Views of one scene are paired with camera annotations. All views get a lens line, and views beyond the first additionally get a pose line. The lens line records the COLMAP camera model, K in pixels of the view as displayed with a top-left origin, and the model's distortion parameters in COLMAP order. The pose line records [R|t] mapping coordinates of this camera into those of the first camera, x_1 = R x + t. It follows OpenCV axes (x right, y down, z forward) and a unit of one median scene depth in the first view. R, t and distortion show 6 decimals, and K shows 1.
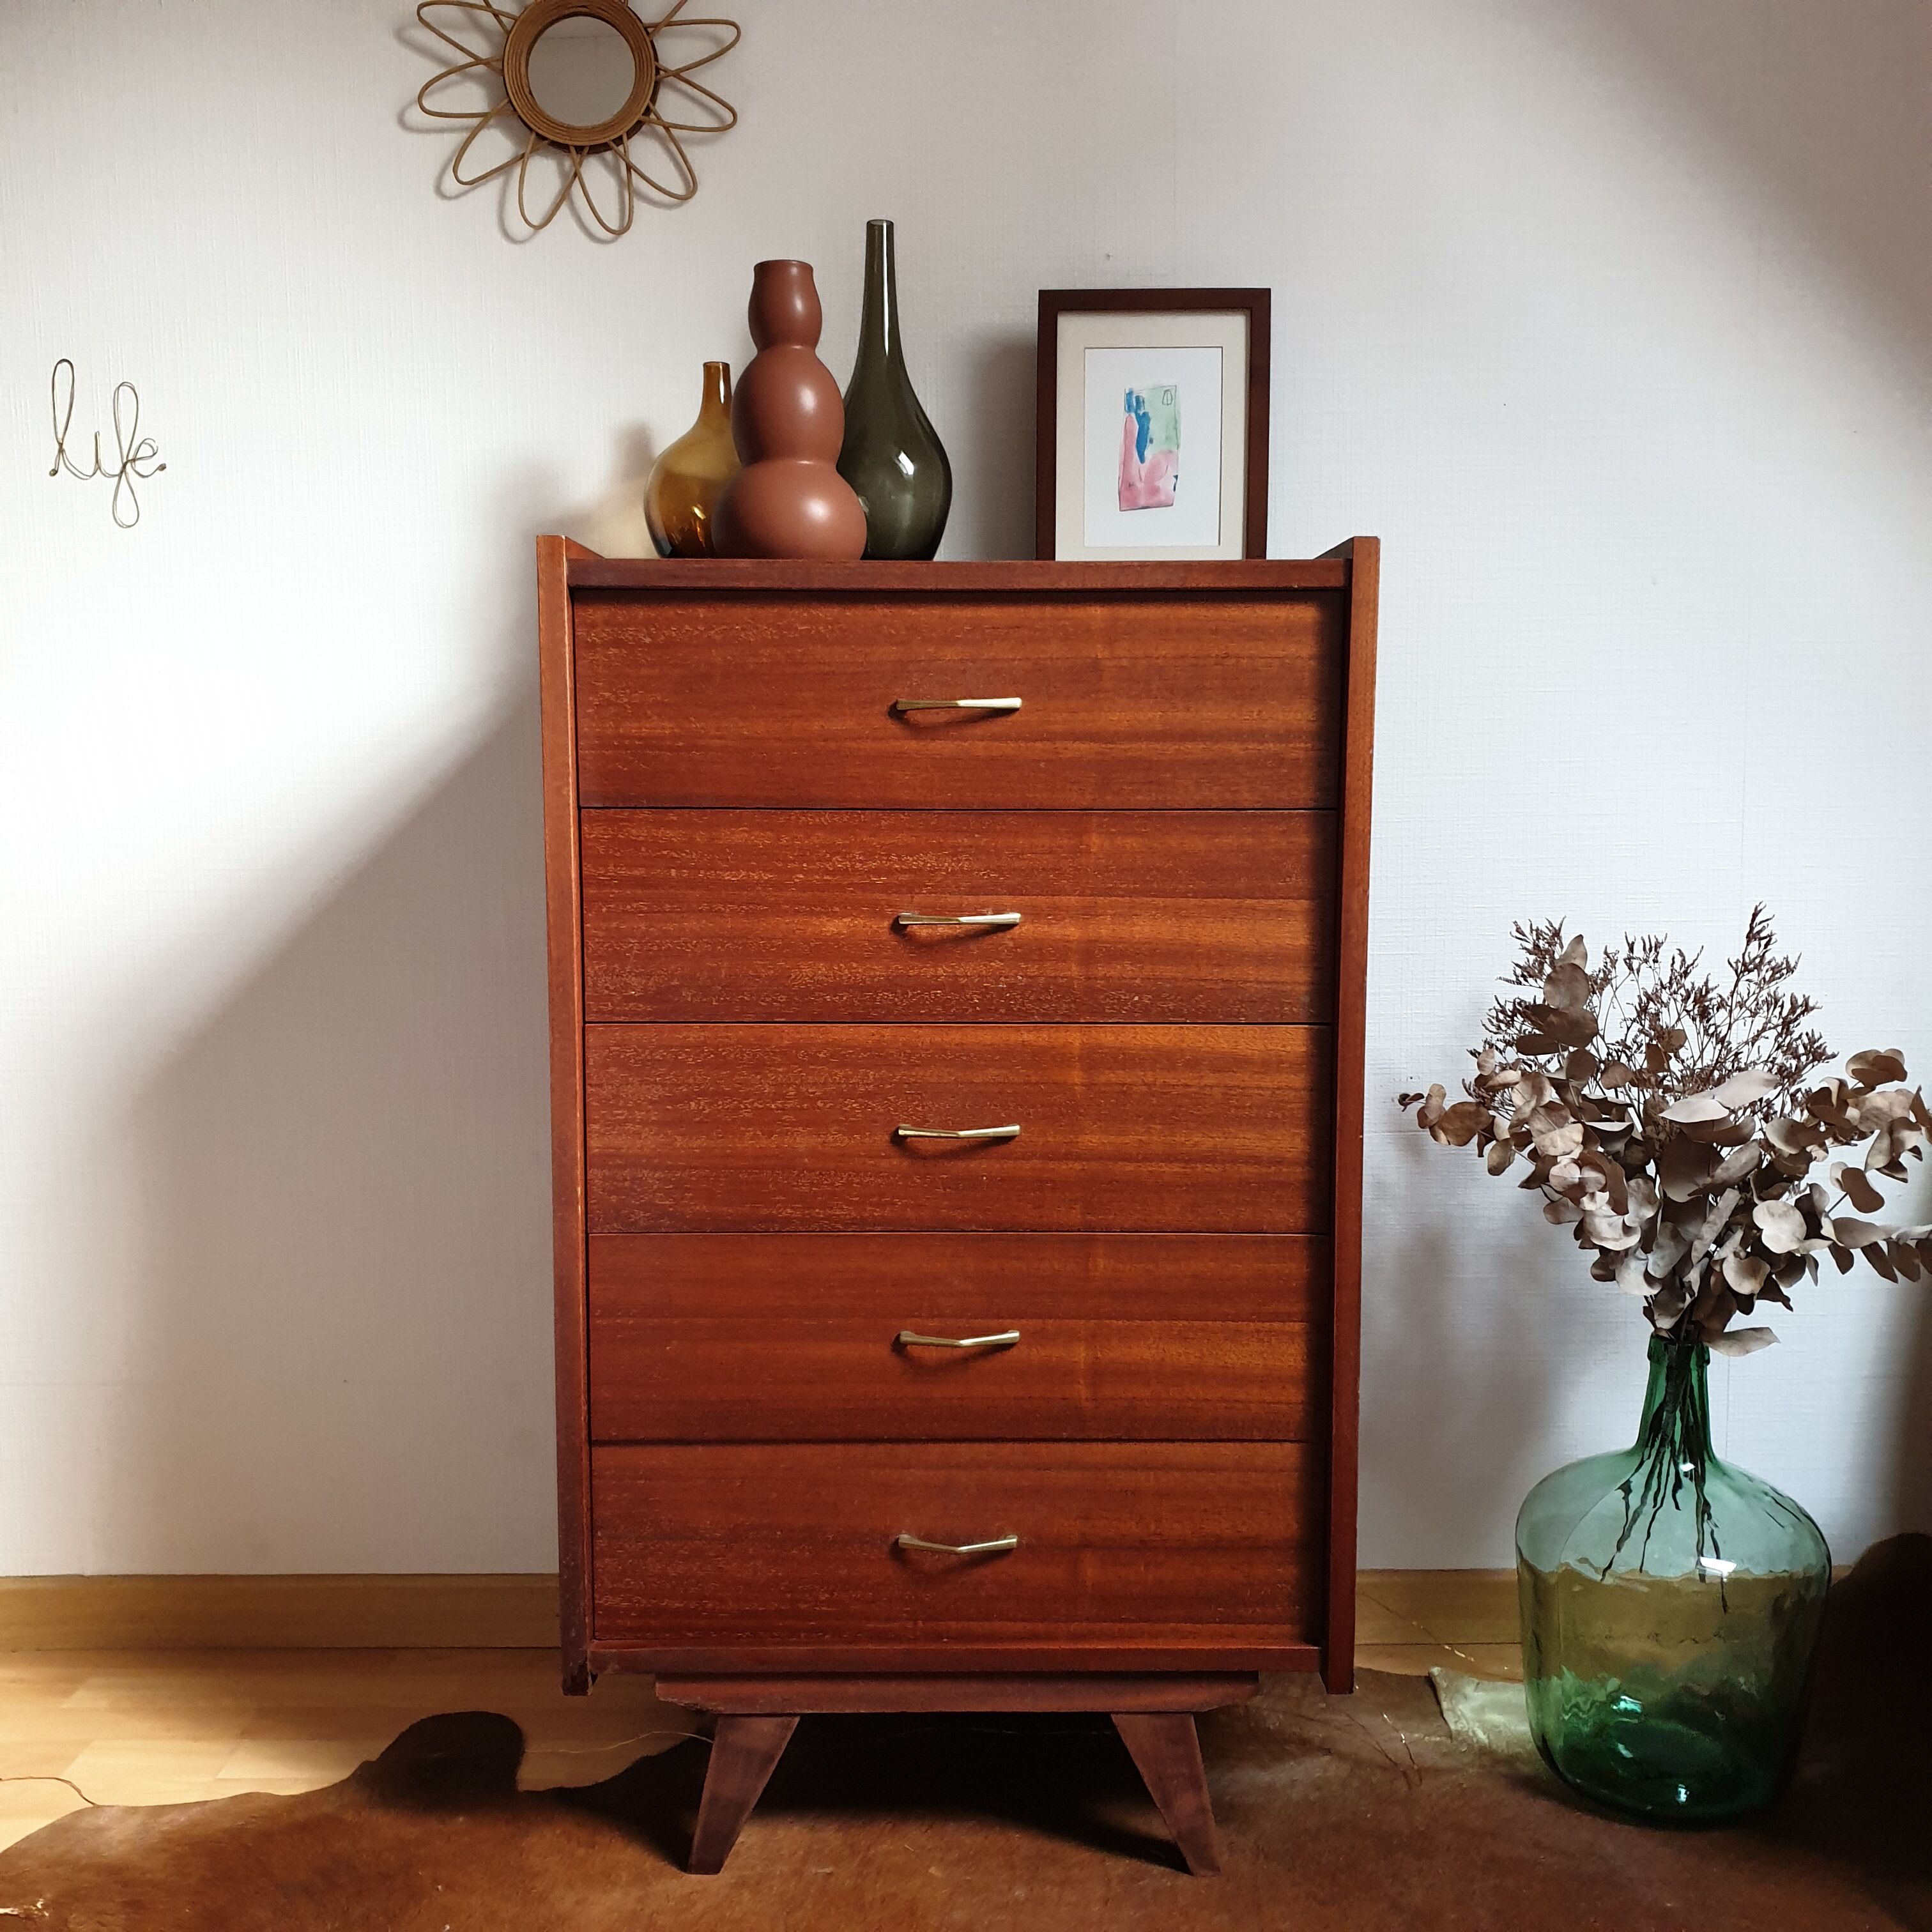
lens RADIAL K [[1869.6, 0, 862.4], [0, 1869.6, 963.7], [0, 0, 1]] dist [0.138535, -0.275019]
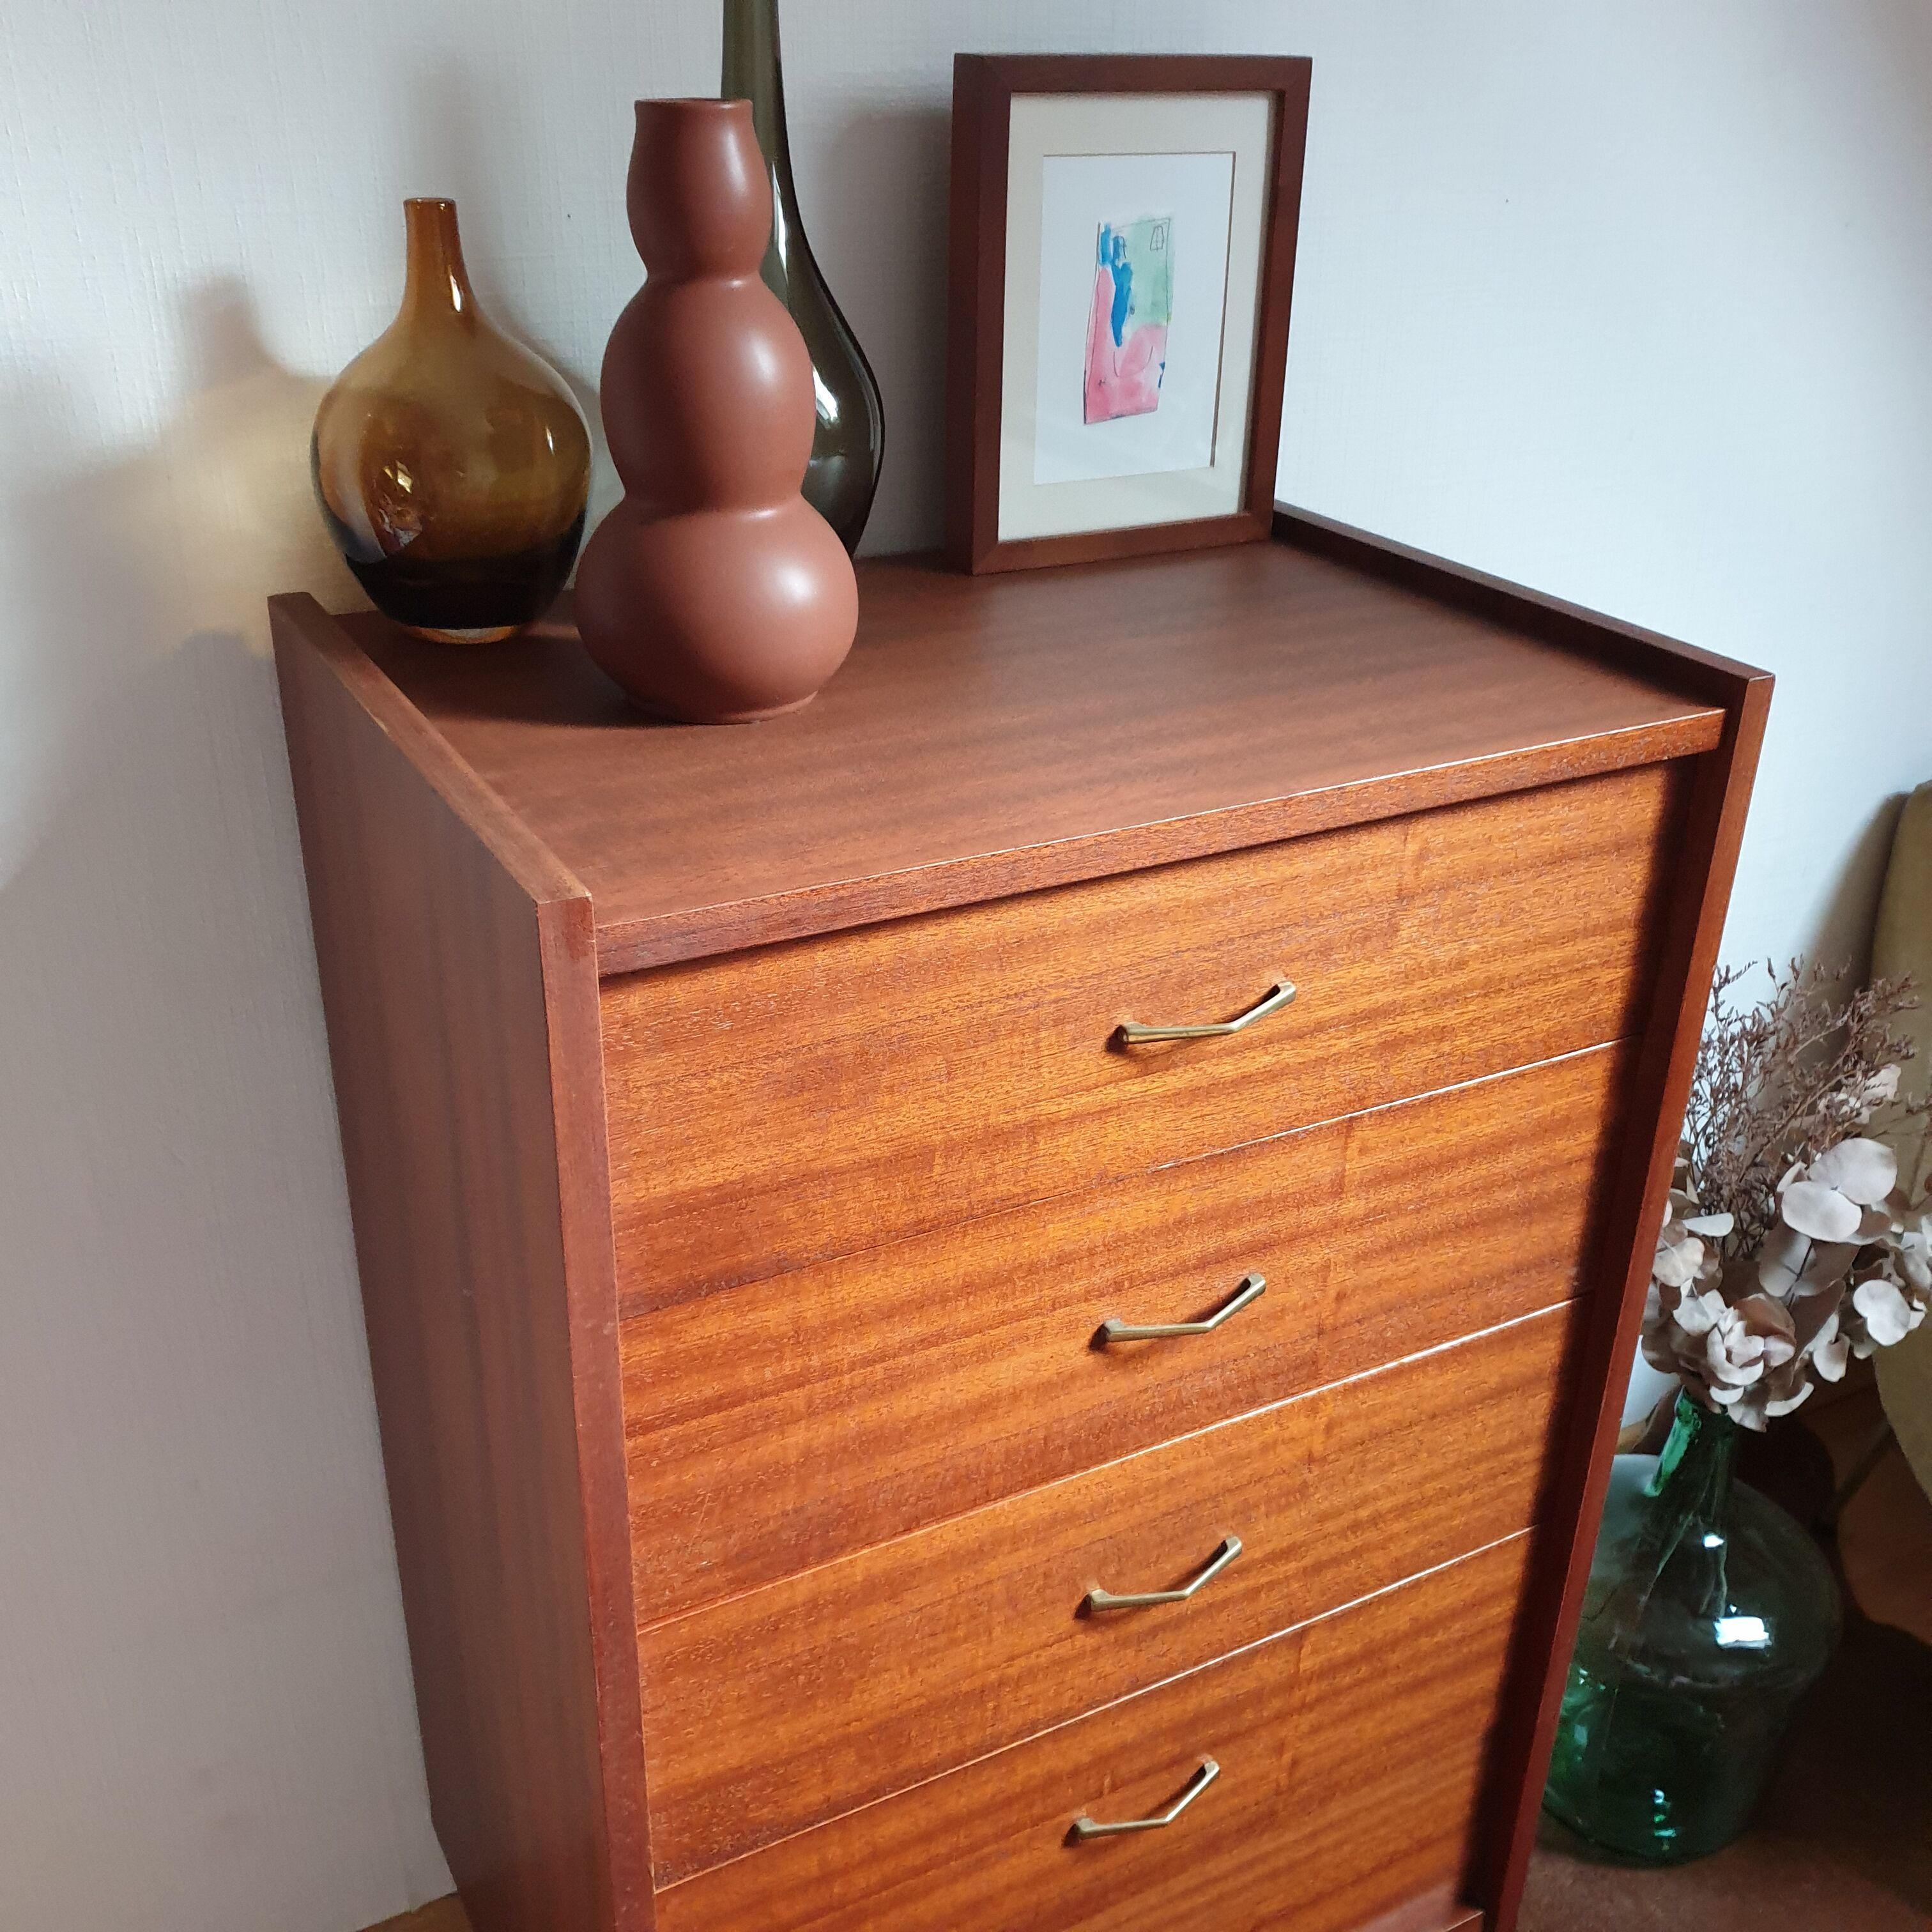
lens RADIAL K [[1927.6, 0, 879.6], [0, 1927.6, 971.8], [0, 0, 1]] dist [0.138163, -0.281162]
pose [[0.875804, -0.207193, 0.435935, -0.285410], [0.050486, 0.937548, 0.344174, -0.342211], [-0.480020, -0.279420, 0.831568, 0.505286]]
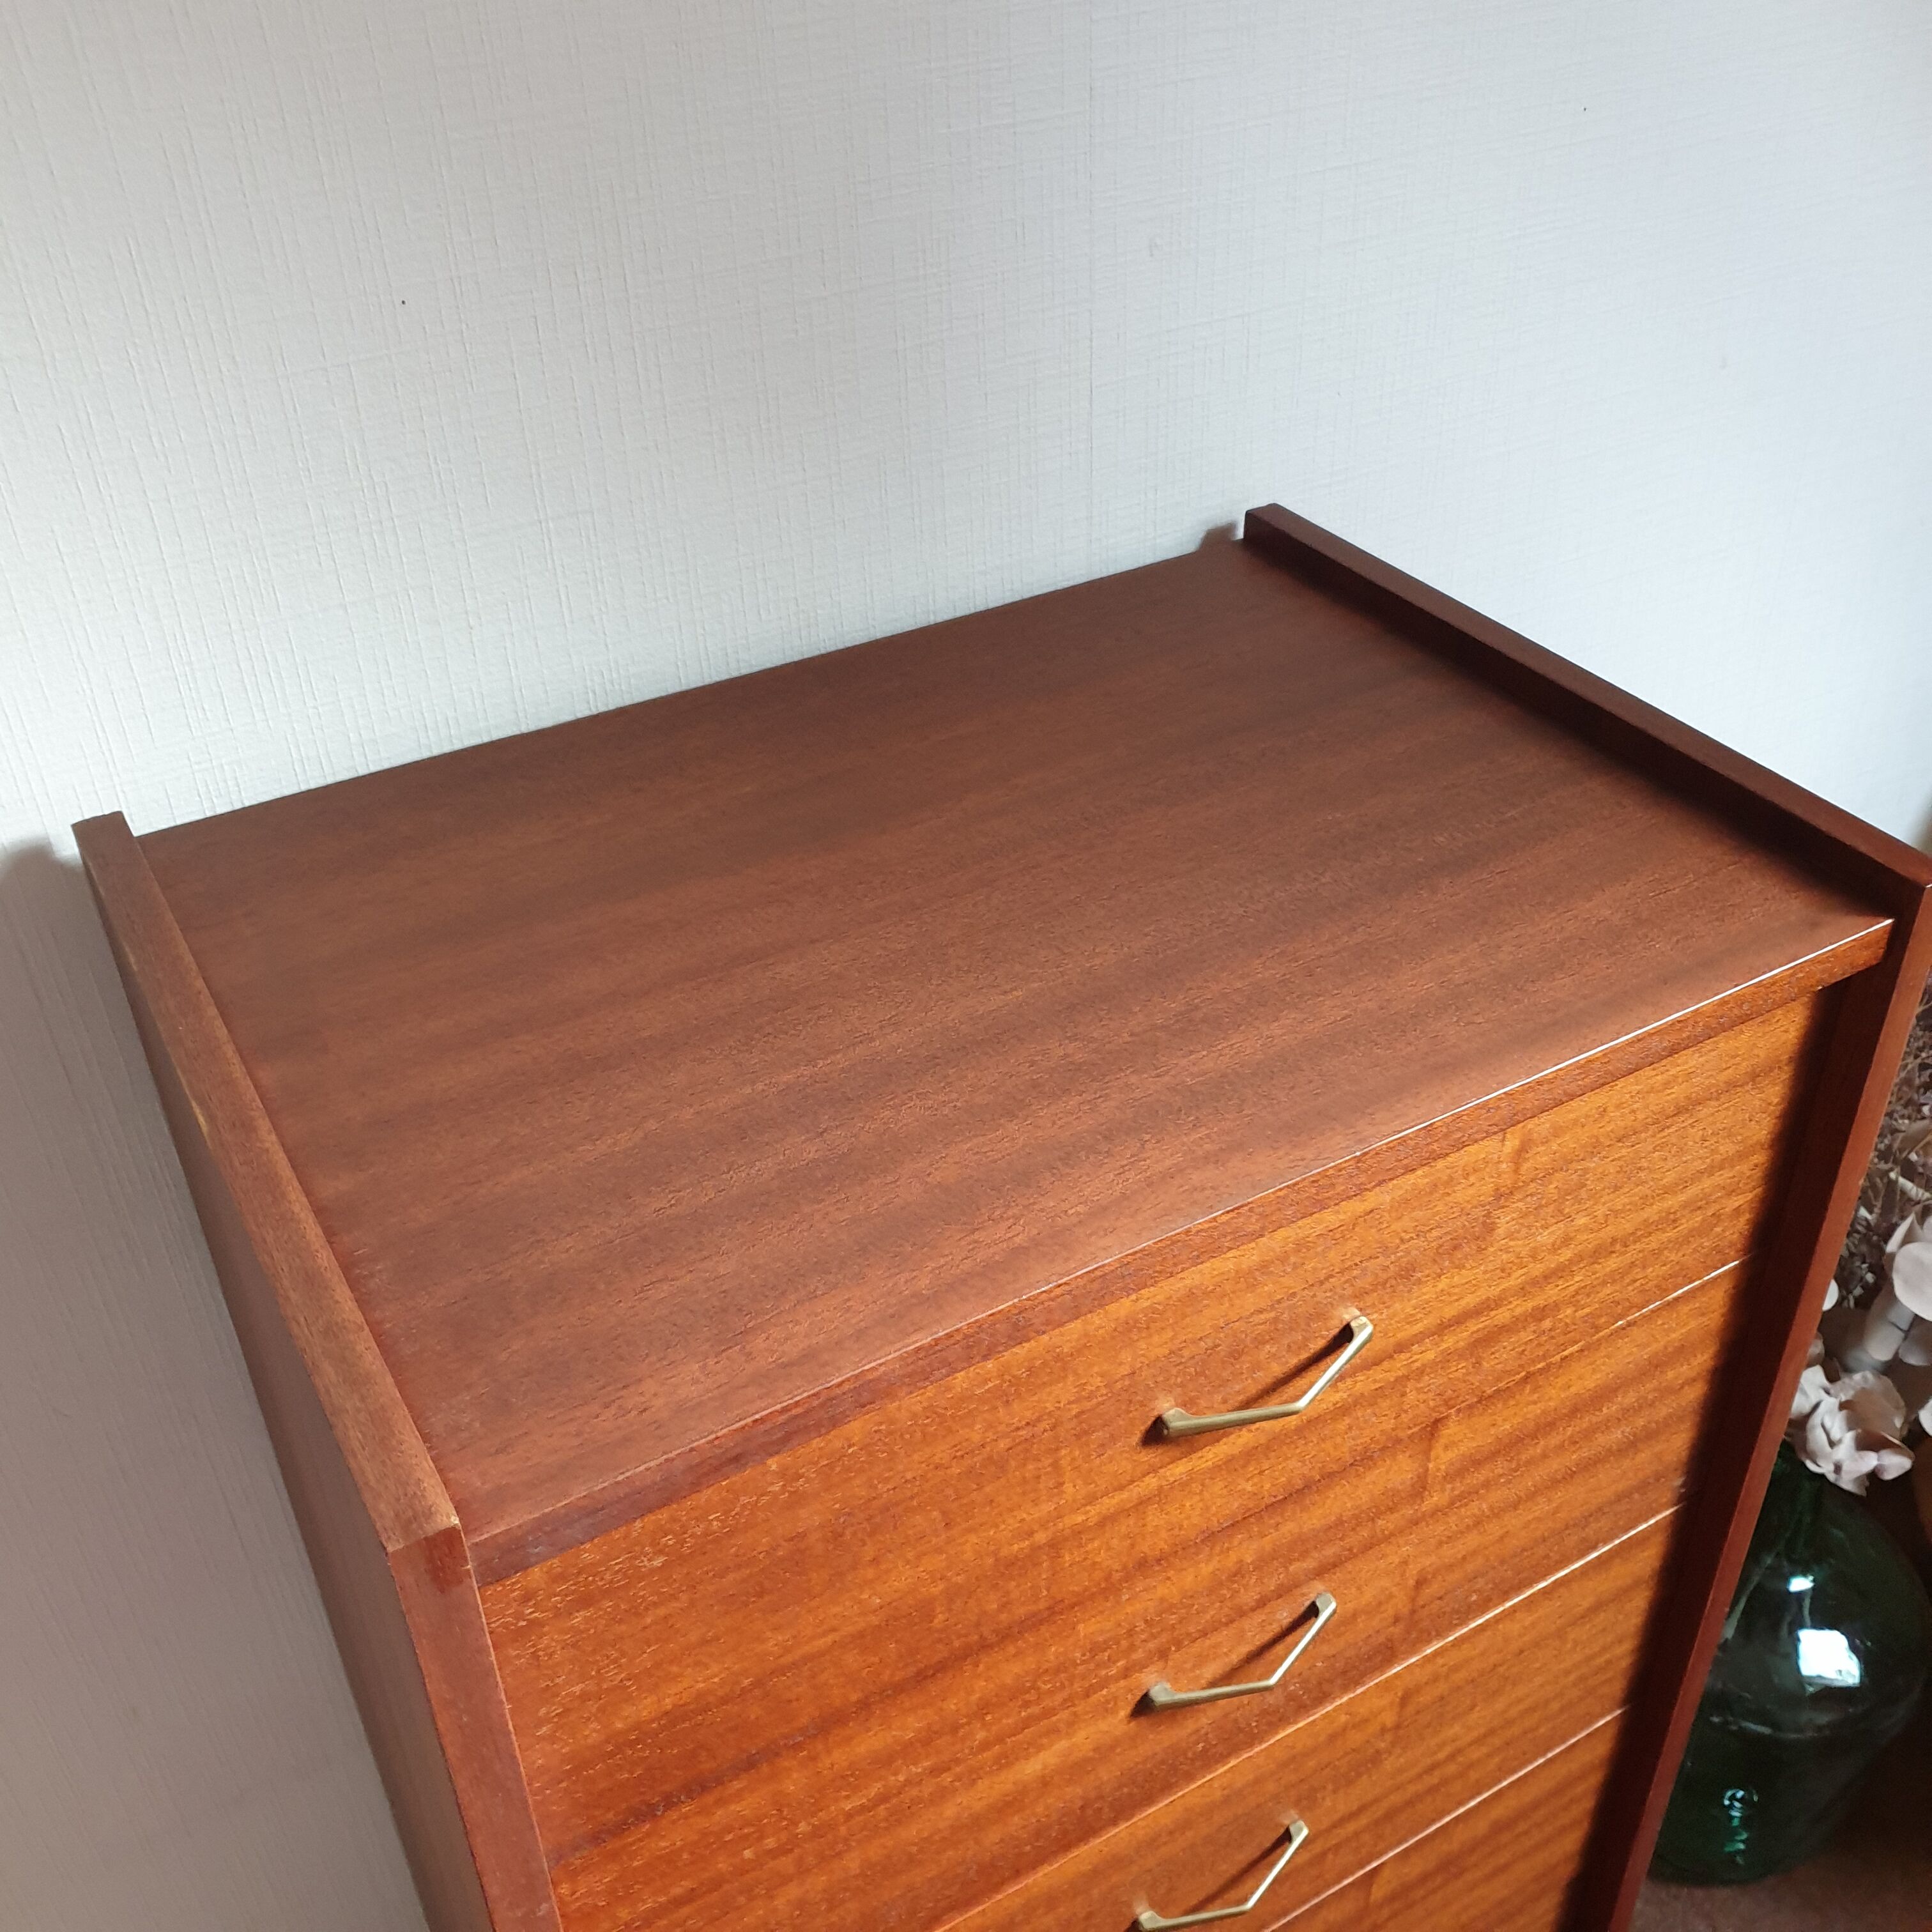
lens RADIAL K [[1949.8, 0, 841.0], [0, 1949.8, 934.6], [0, 0, 1]] dist [0.001702, -0.016658]
pose [[0.867844, -0.311579, 0.386995, -0.186858], [0.110567, 0.880504, 0.460965, -0.446089], [-0.484377, -0.357257, 0.798590, 0.648434]]
